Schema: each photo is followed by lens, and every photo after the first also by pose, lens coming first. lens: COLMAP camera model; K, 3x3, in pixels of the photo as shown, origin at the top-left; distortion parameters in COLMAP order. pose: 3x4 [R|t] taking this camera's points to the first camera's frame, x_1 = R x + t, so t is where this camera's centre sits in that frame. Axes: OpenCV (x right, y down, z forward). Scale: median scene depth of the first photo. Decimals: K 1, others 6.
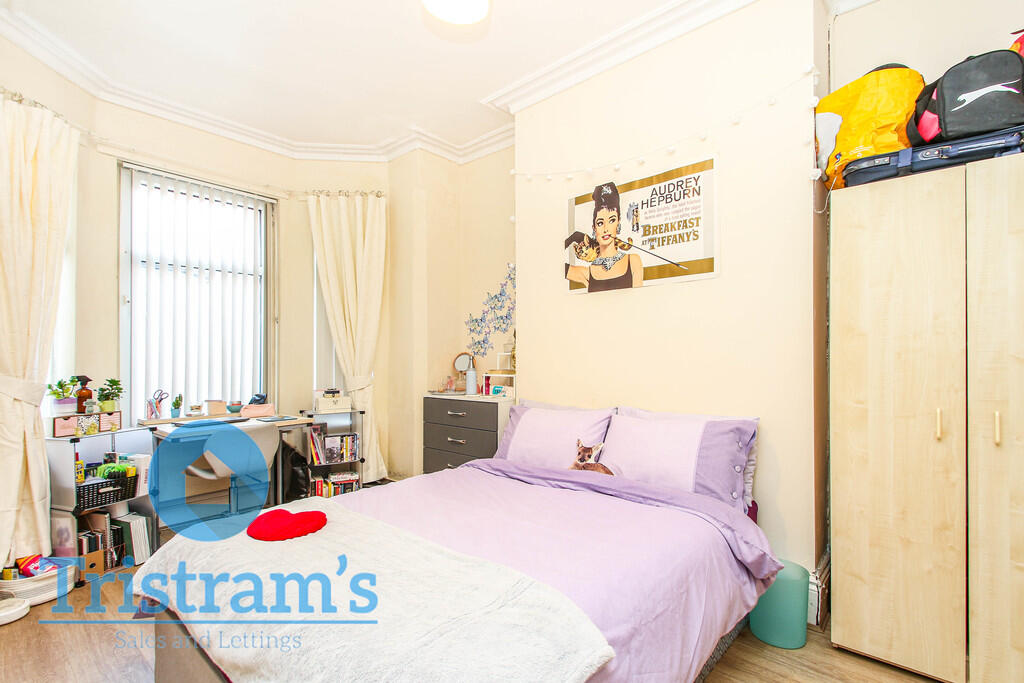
lens RADIAL K [[475.3, 0, 514.6], [0, 475.3, 349.9], [0, 0, 1]] dist [0.021005, -0.005565]
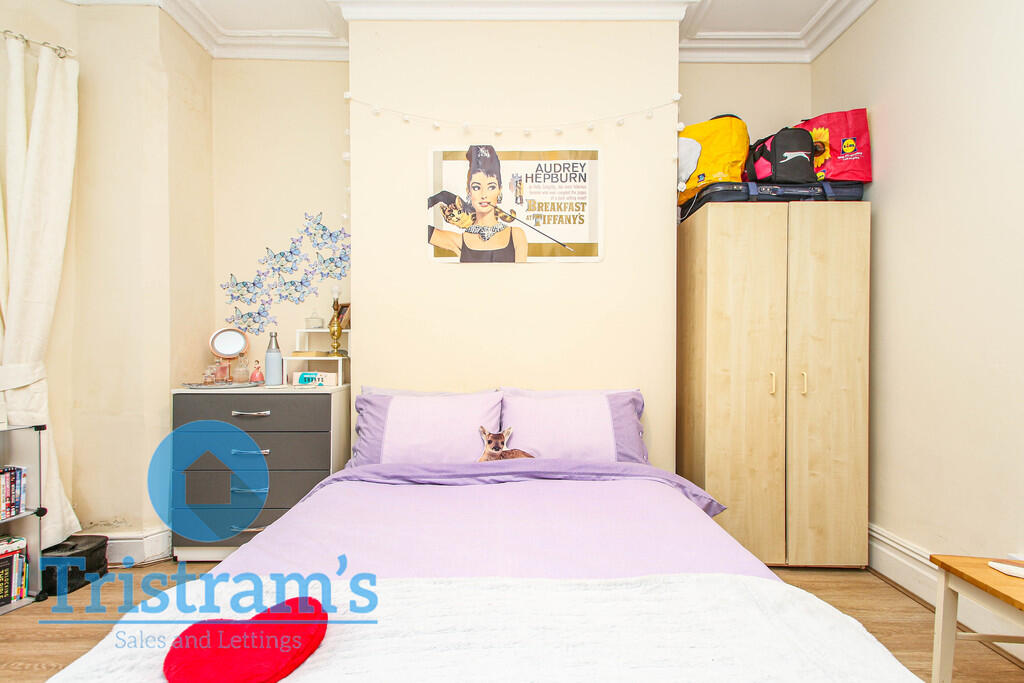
lens RADIAL K [[475.3, 0, 514.7], [0, 475.3, 344.9], [0, 0, 1]] dist [0.021005, -0.005565]
pose [[0.753120, 0.006385, 0.657852, -0.385905], [-0.016484, 0.999822, 0.009167, 0.026145], [-0.657677, -0.017748, 0.753091, 0.282551]]
